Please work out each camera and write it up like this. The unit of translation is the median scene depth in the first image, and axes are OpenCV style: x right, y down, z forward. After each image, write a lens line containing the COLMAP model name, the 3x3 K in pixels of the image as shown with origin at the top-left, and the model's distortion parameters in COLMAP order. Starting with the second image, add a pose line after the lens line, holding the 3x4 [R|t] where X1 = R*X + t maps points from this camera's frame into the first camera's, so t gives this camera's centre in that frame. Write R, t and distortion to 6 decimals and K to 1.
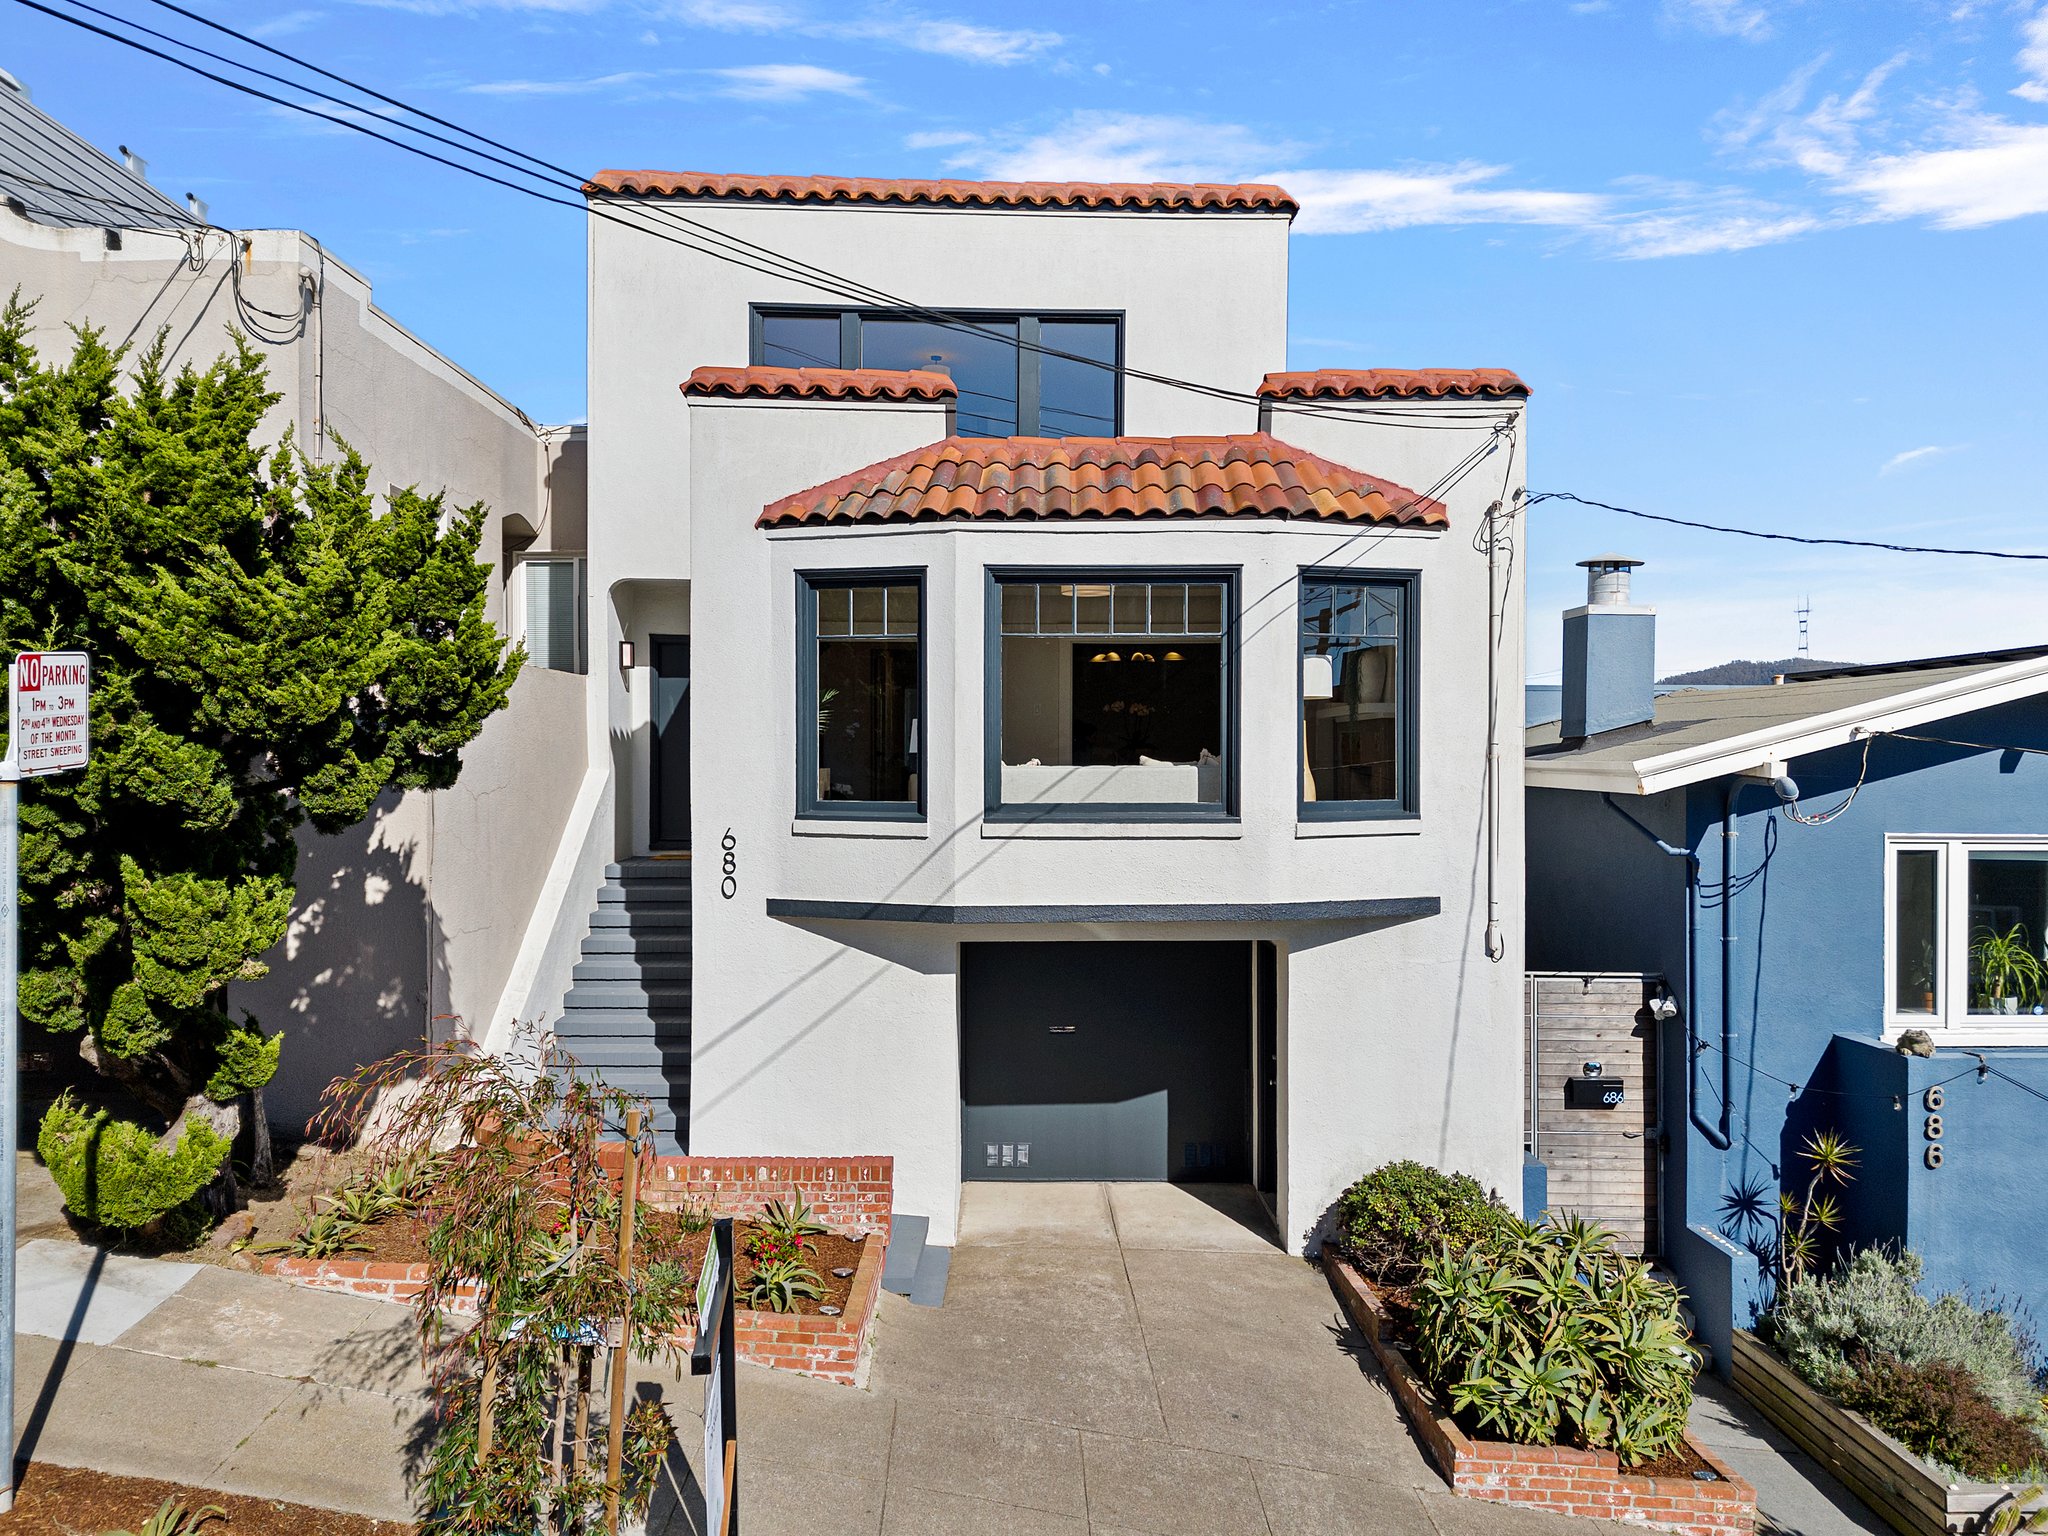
lens RADIAL K [[1512.6, 0, 981.6], [0, 1512.6, 764.6], [0, 0, 1]] dist [0.067150, -0.055973]
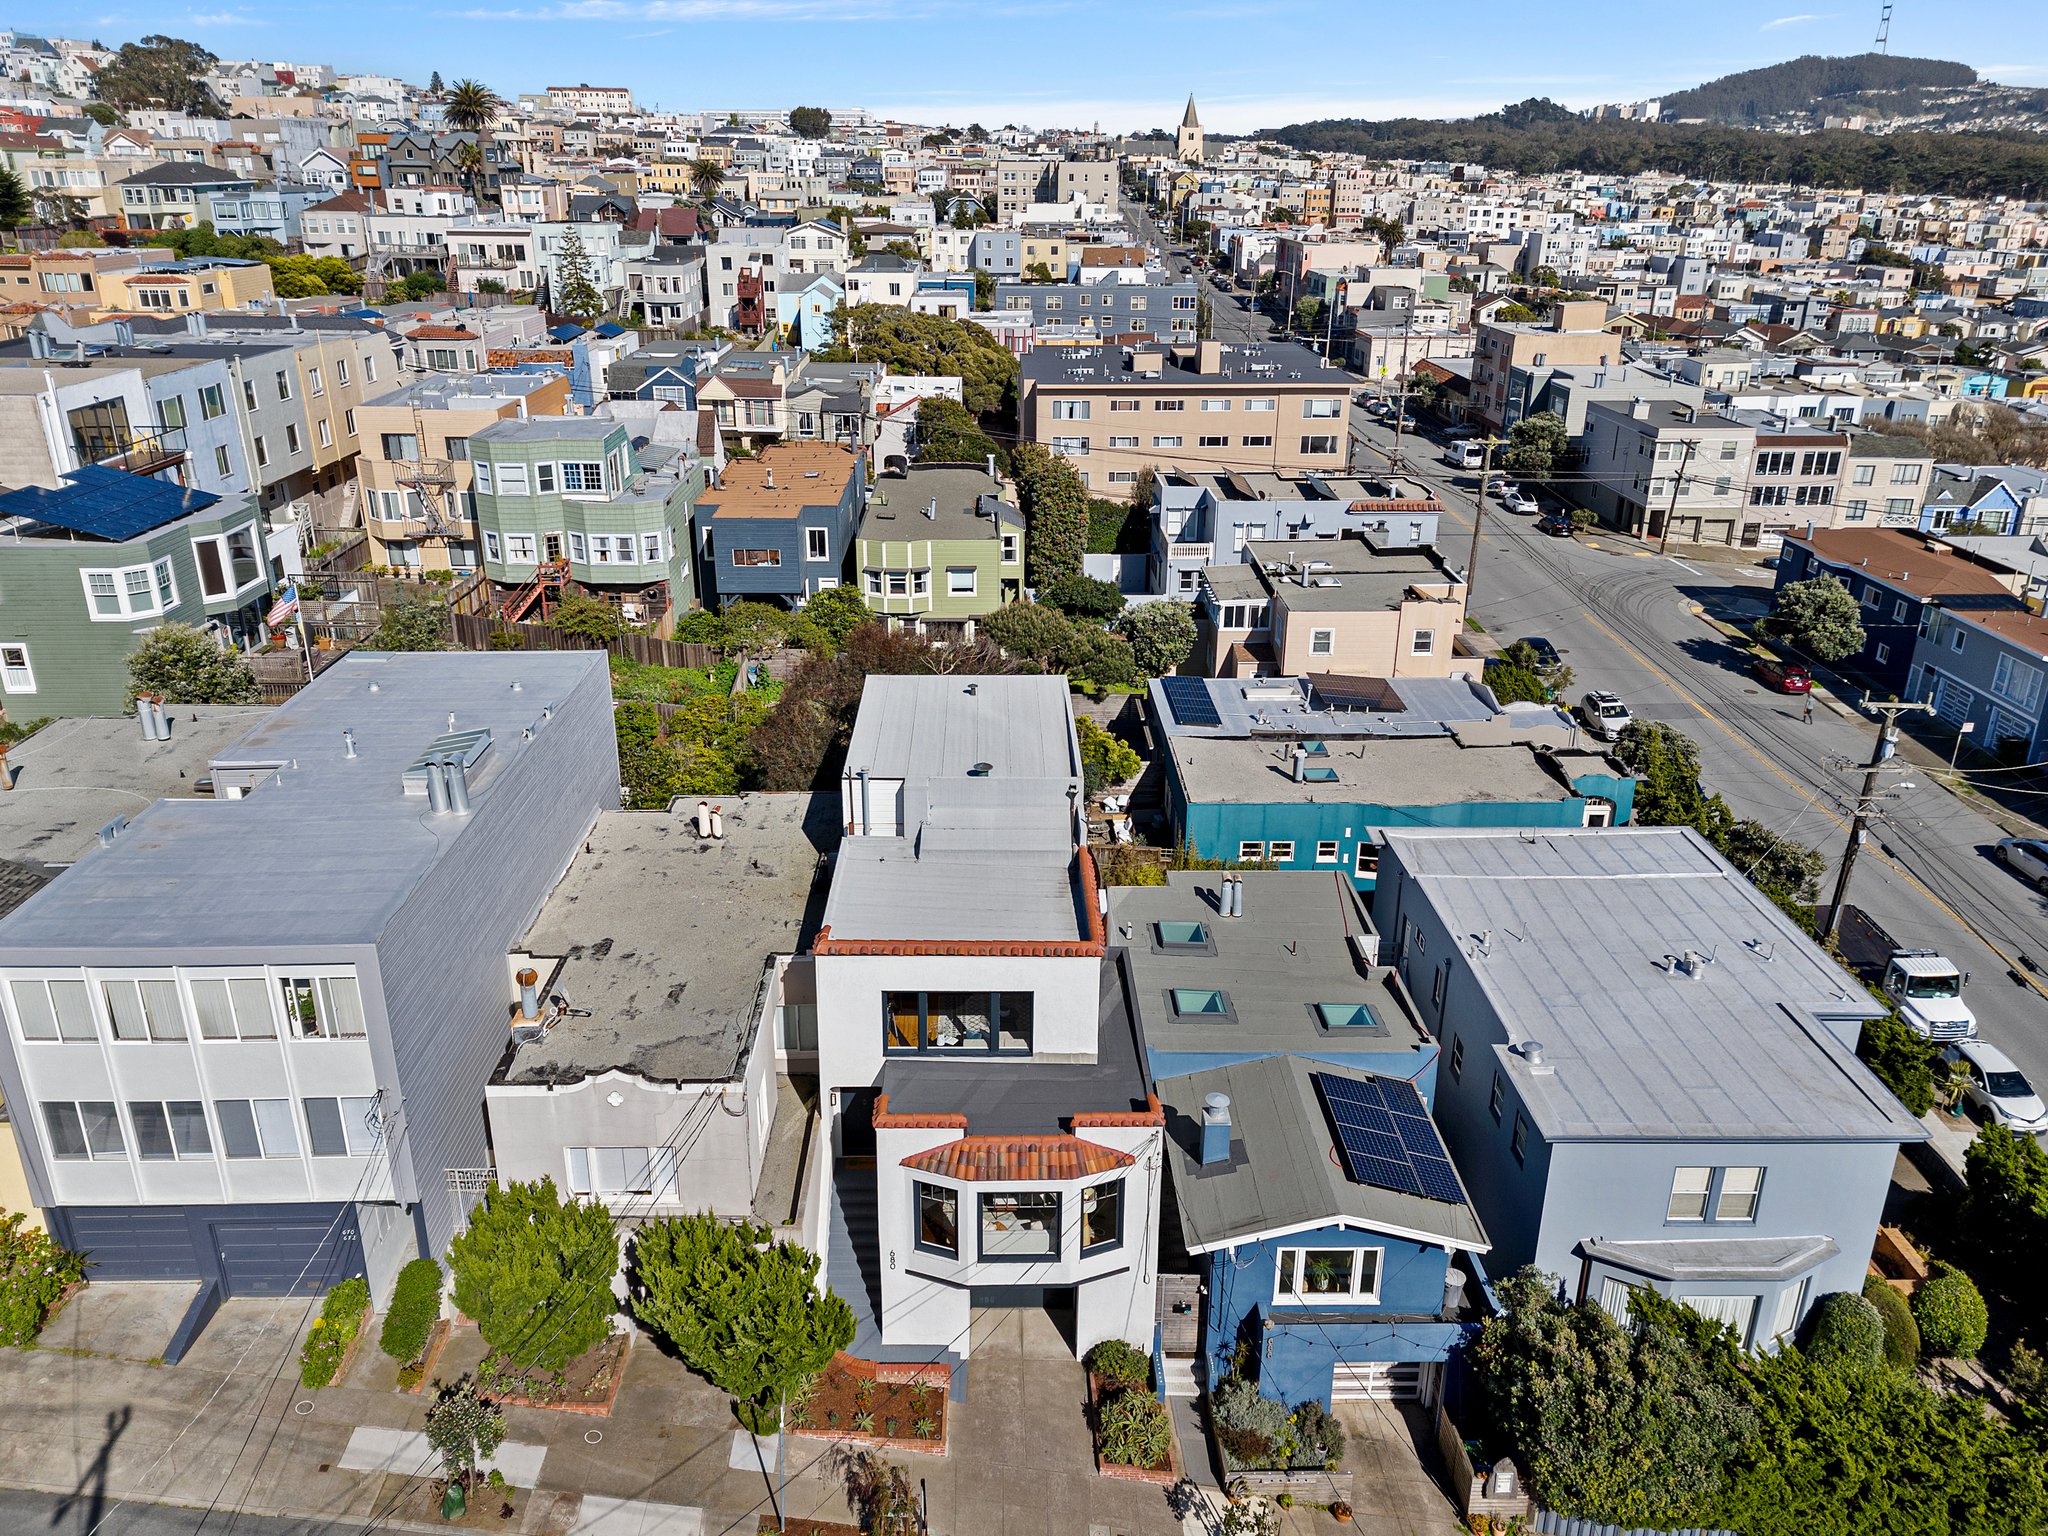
lens RADIAL K [[1512.6, 0, 969.7], [0, 1512.6, 773.1], [0, 0, 1]] dist [0.067150, -0.055973]
pose [[0.999977, -0.005211, -0.004250, 0.004098], [0.006398, 0.931824, 0.362853, -1.939403], [0.002069, -0.362872, 0.931837, -1.470551]]
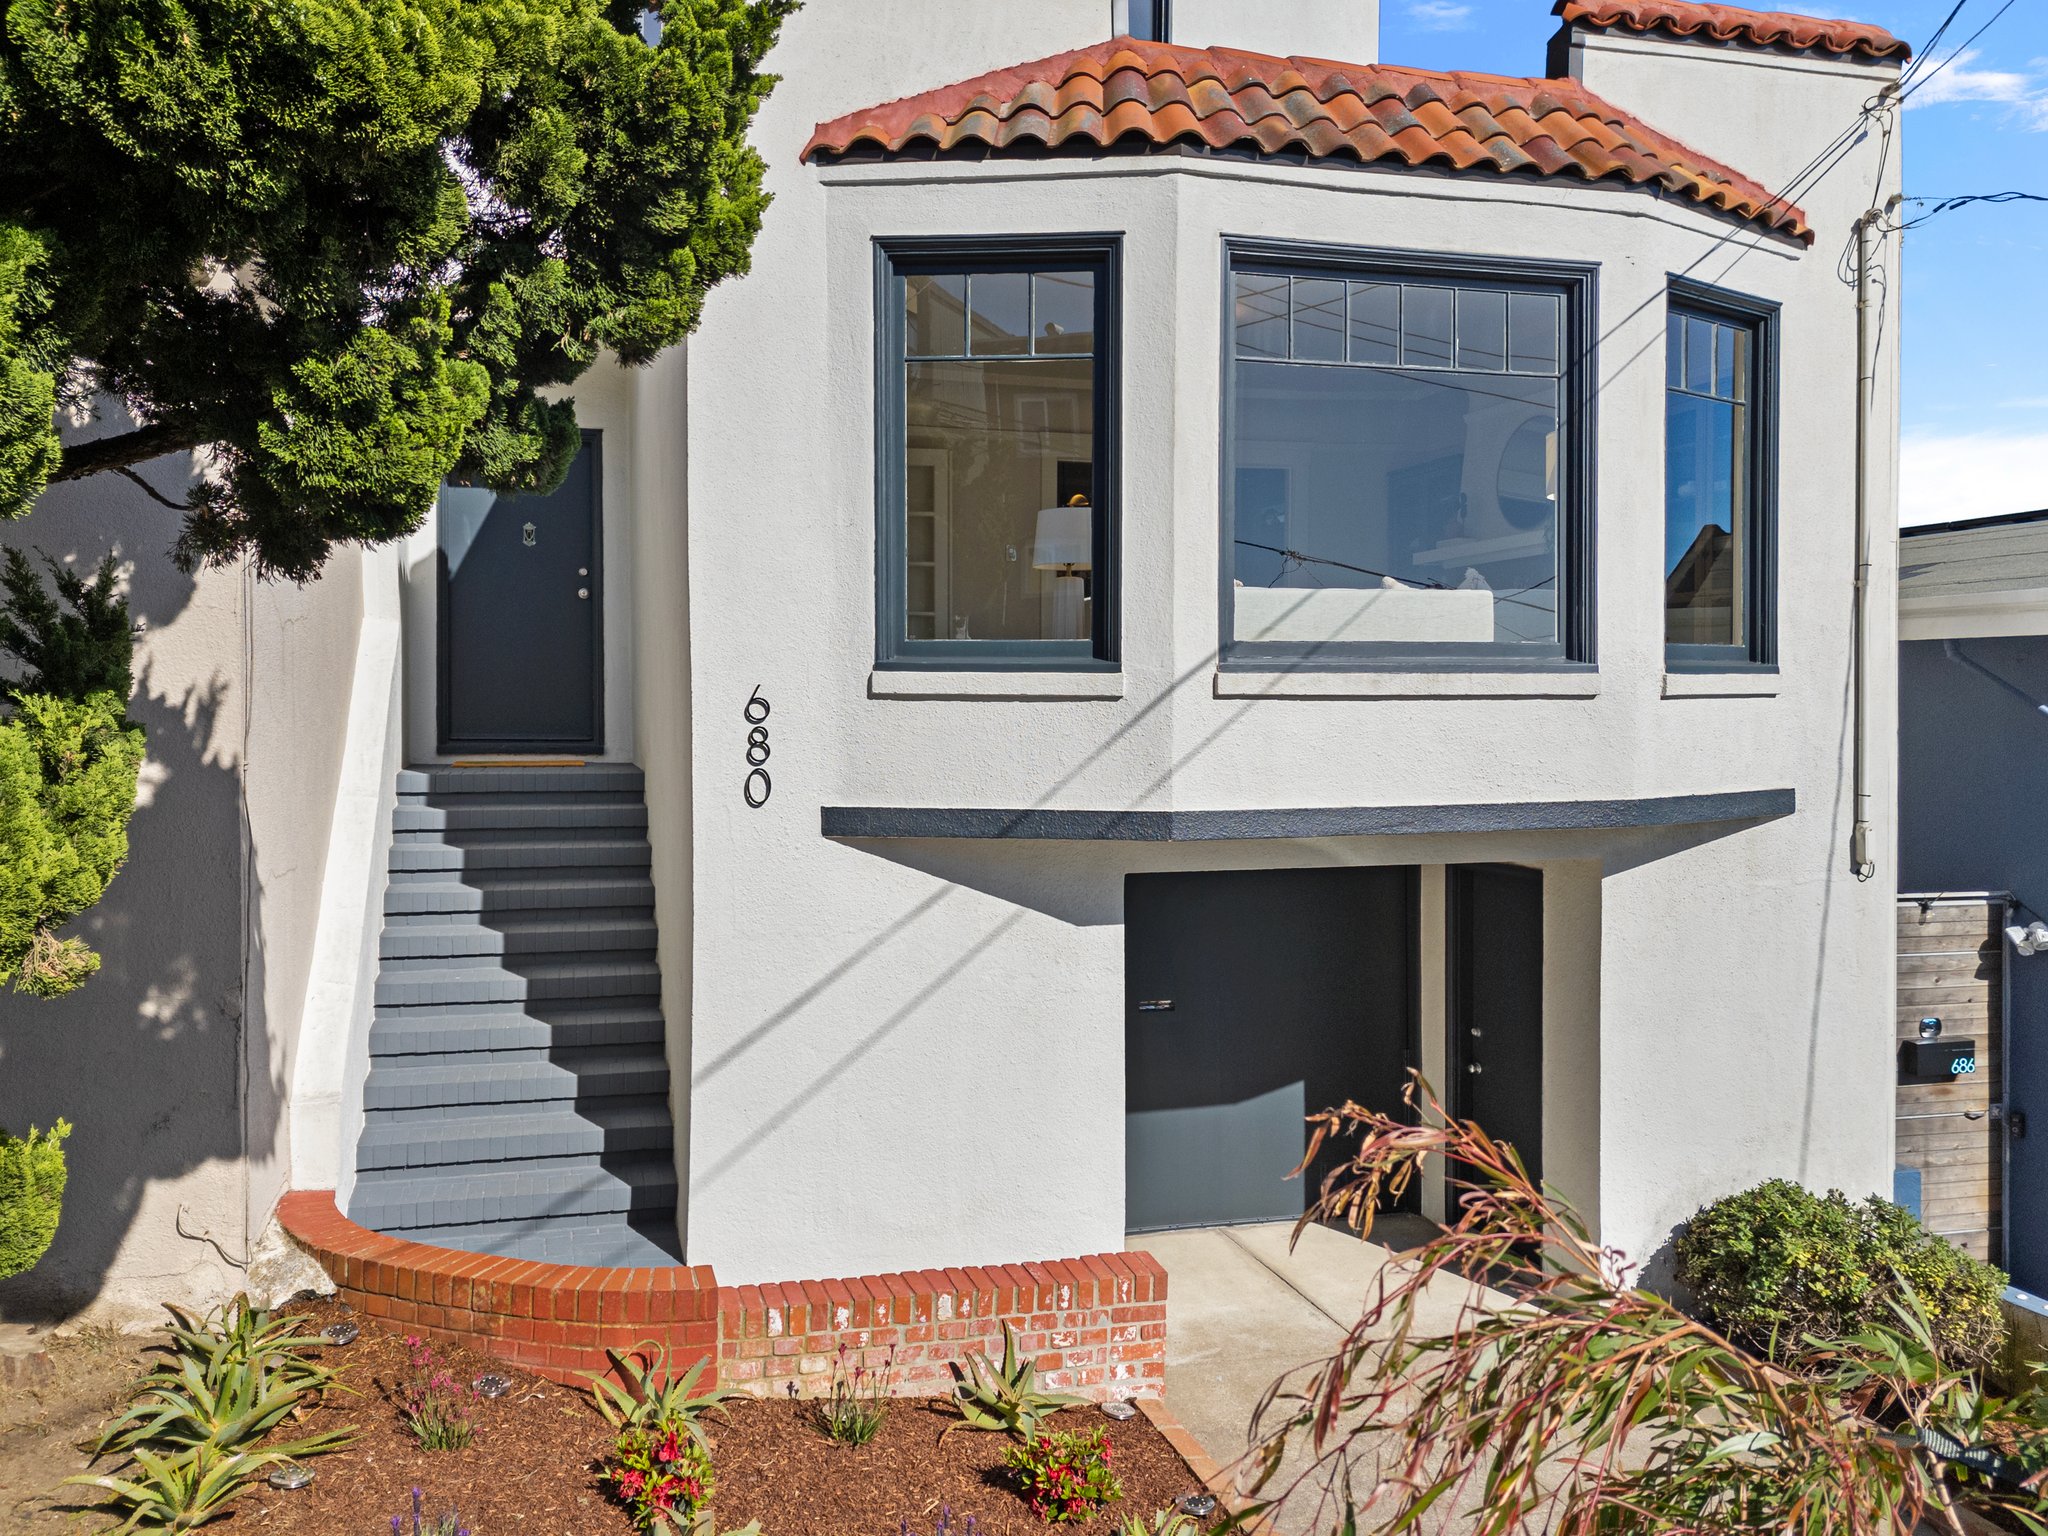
lens RADIAL K [[1512.6, 0, 905.3], [0, 1512.6, 738.1], [0, 0, 1]] dist [0.067150, -0.055973]
pose [[0.970893, -0.003922, 0.239482, -0.252837], [0.000961, 0.999922, 0.012477, 0.055627], [-0.239512, -0.011884, 0.970821, 0.431557]]
